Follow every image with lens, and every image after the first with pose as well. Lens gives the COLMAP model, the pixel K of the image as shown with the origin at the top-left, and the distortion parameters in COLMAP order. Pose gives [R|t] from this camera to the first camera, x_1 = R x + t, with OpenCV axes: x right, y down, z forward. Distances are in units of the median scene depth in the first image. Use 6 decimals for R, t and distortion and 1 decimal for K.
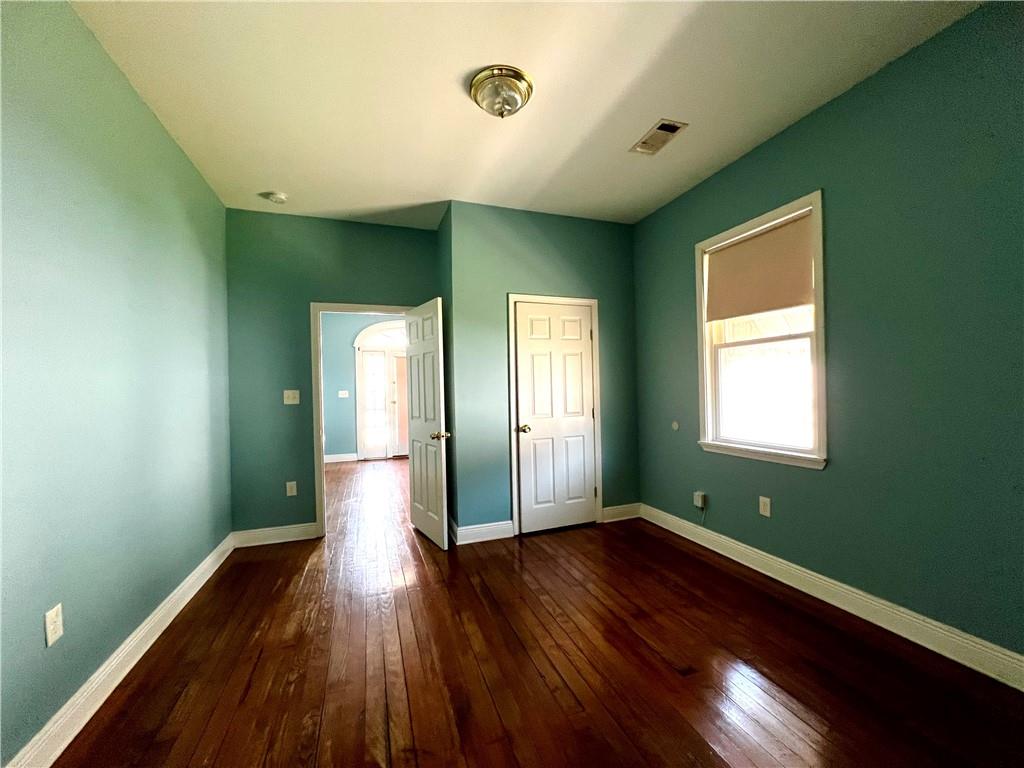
lens RADIAL K [[413.7, 0, 512.0], [0, 413.7, 384.0], [0, 0, 1]] dist [0.000152, 0.000006]
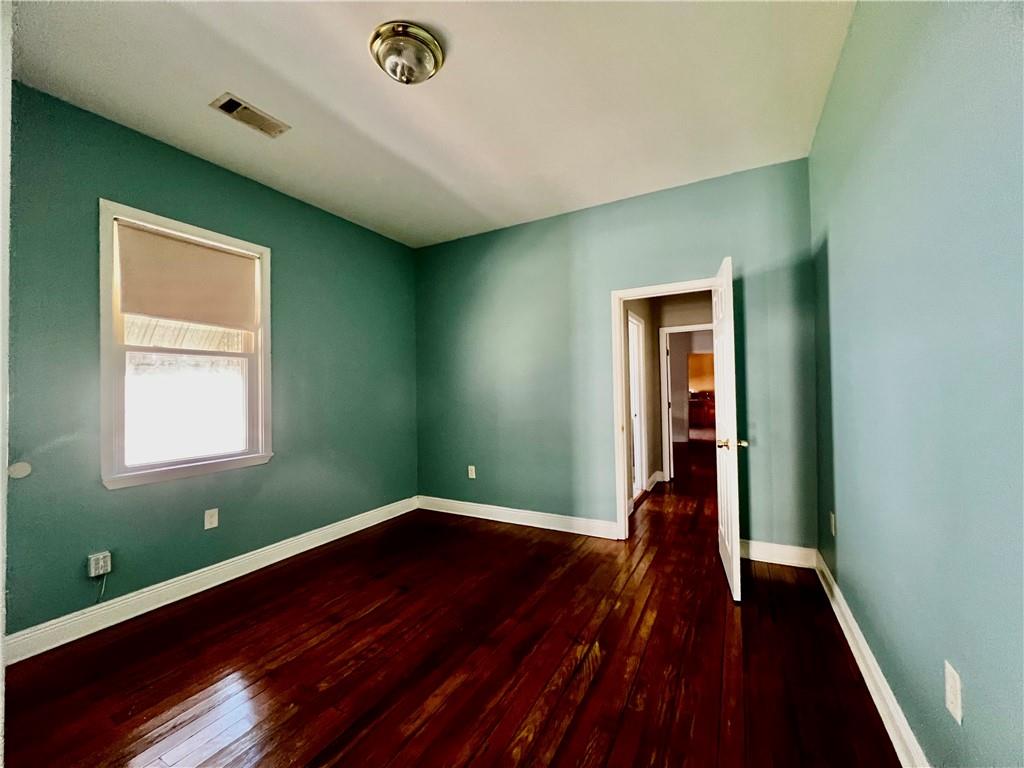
lens RADIAL K [[413.7, 0, 512.0], [0, 413.7, 384.0], [0, 0, 1]] dist [0.000152, 0.000006]
pose [[-0.669301, 0.048076, 0.741434, -0.695103], [0.026280, 0.998812, -0.041041, 0.033509], [-0.742526, -0.007984, -0.669770, 1.241207]]
